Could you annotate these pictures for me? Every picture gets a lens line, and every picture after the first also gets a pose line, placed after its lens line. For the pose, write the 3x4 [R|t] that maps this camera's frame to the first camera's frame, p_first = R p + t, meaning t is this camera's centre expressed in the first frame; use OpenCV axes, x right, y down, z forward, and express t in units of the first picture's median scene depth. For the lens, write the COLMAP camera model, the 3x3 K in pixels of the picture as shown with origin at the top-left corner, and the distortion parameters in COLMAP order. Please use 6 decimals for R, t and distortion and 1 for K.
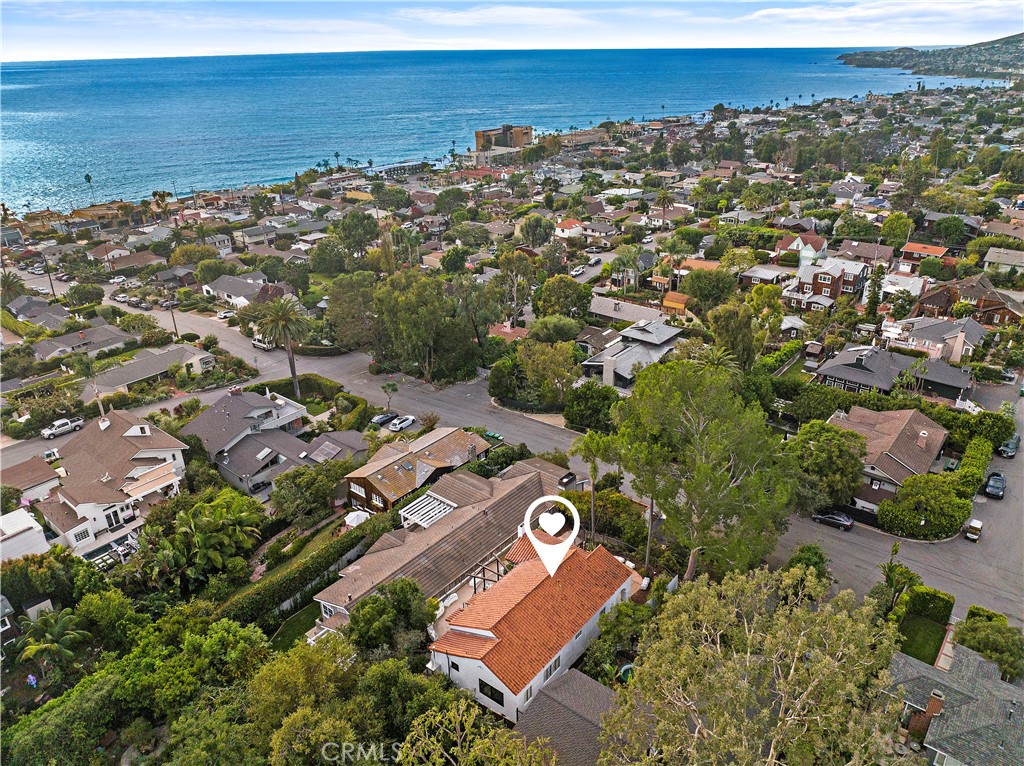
lens RADIAL K [[713.7, 0, 512.0], [0, 713.7, 383.0], [0, 0, 1]] dist [-0.033985, -0.003584]
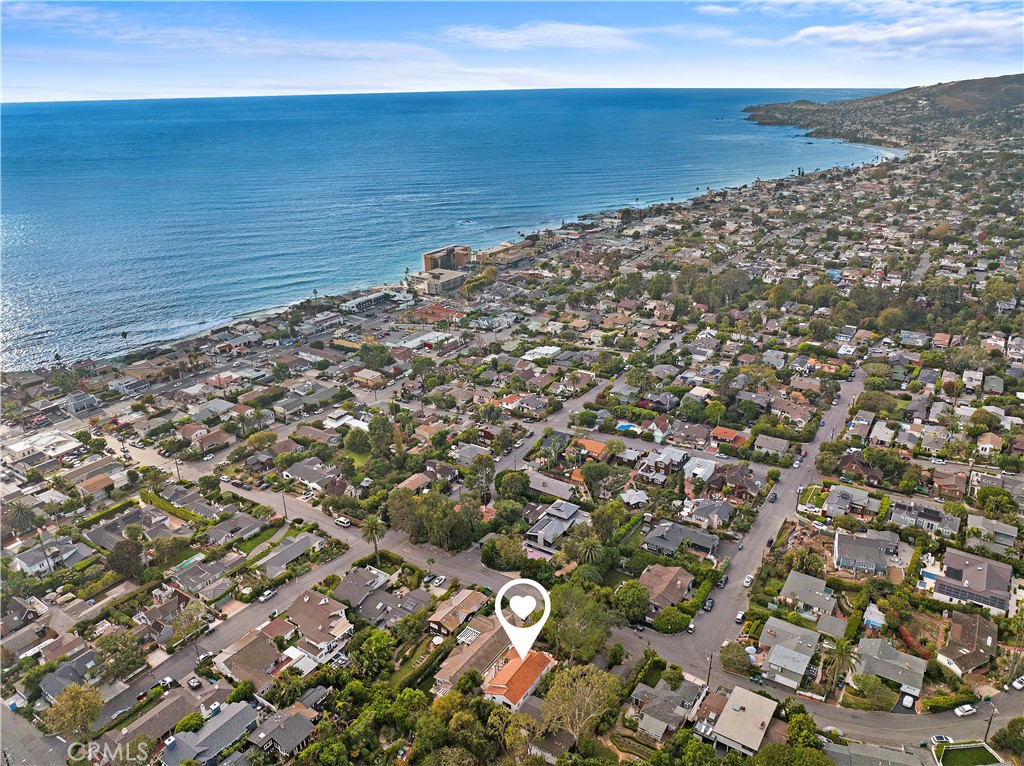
lens RADIAL K [[713.7, 0, 512.0], [0, 713.7, 383.0], [0, 0, 1]] dist [-0.033985, -0.003584]
pose [[0.995143, -0.035714, 0.091735, -0.102943], [0.040164, 0.998081, -0.047122, -0.356200], [-0.089876, 0.050578, 0.994668, -0.931582]]
